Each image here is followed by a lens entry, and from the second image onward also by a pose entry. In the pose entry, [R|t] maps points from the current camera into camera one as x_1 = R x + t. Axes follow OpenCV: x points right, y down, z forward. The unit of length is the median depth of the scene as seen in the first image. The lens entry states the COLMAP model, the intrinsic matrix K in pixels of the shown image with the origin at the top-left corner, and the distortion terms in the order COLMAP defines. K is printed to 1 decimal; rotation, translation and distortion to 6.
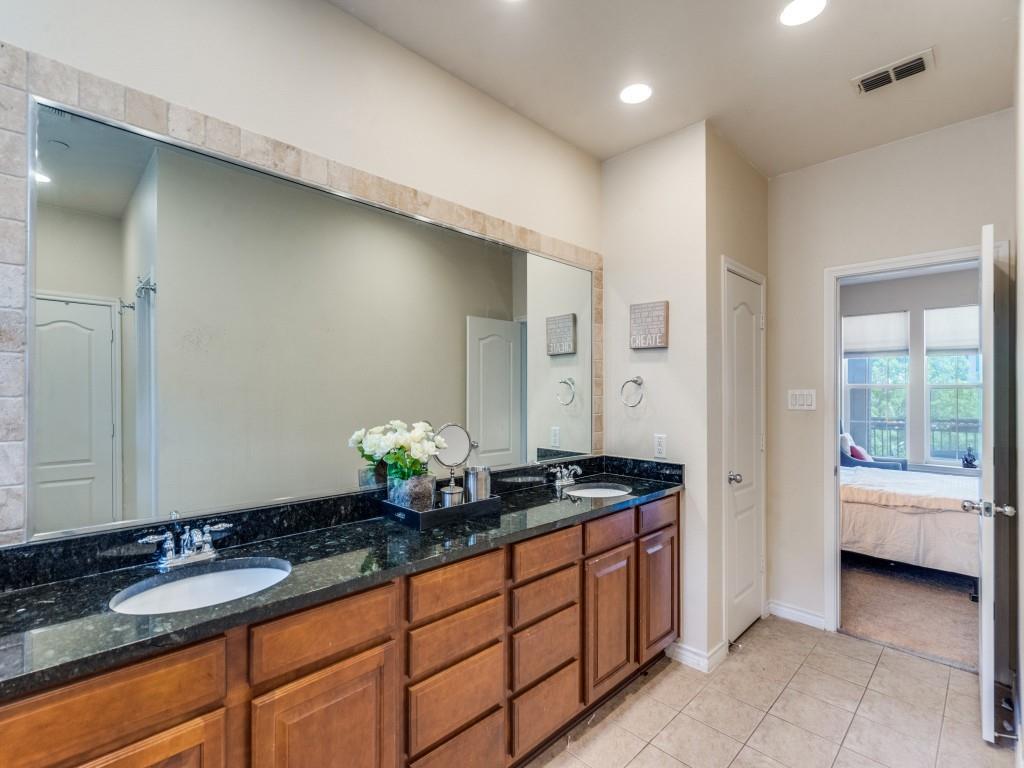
lens RADIAL K [[481.4, 0, 513.6], [0, 481.4, 389.0], [0, 0, 1]] dist [0.001786, 0.000303]
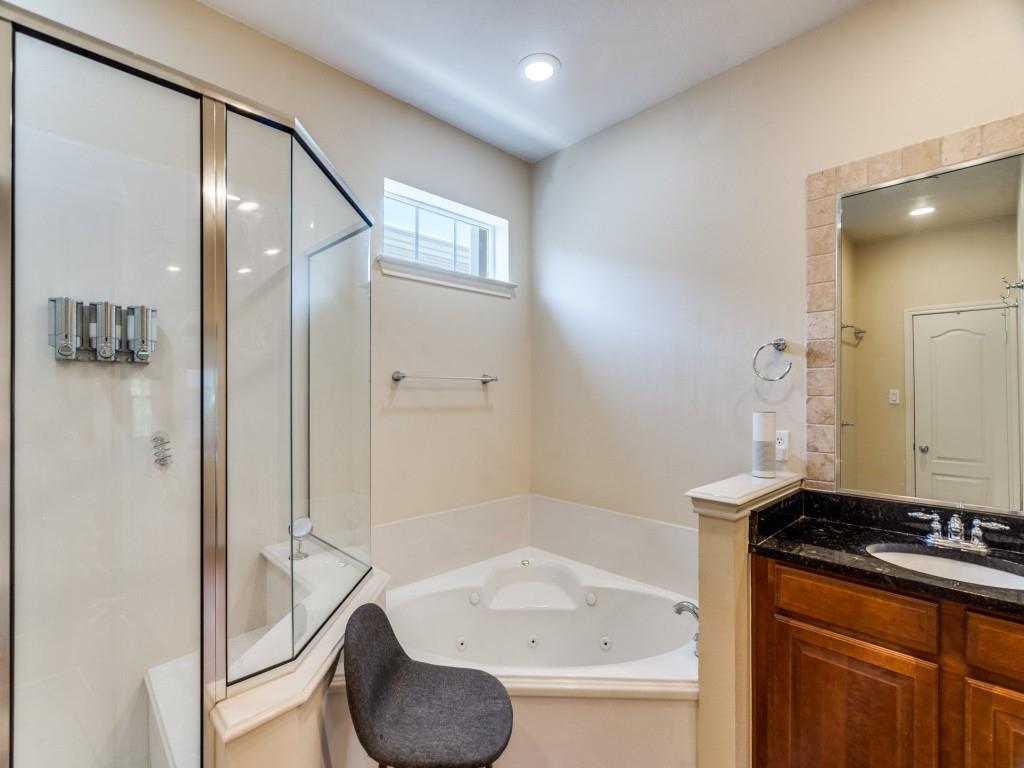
lens RADIAL K [[463.5, 0, 509.1], [0, 463.5, 390.6], [0, 0, 1]] dist [-0.002273, 0.000575]
pose [[-0.004439, -0.008971, -0.999950, 0.443370], [0.003823, 0.999952, -0.008988, 0.007978], [0.999983, -0.003862, -0.004404, -0.017362]]
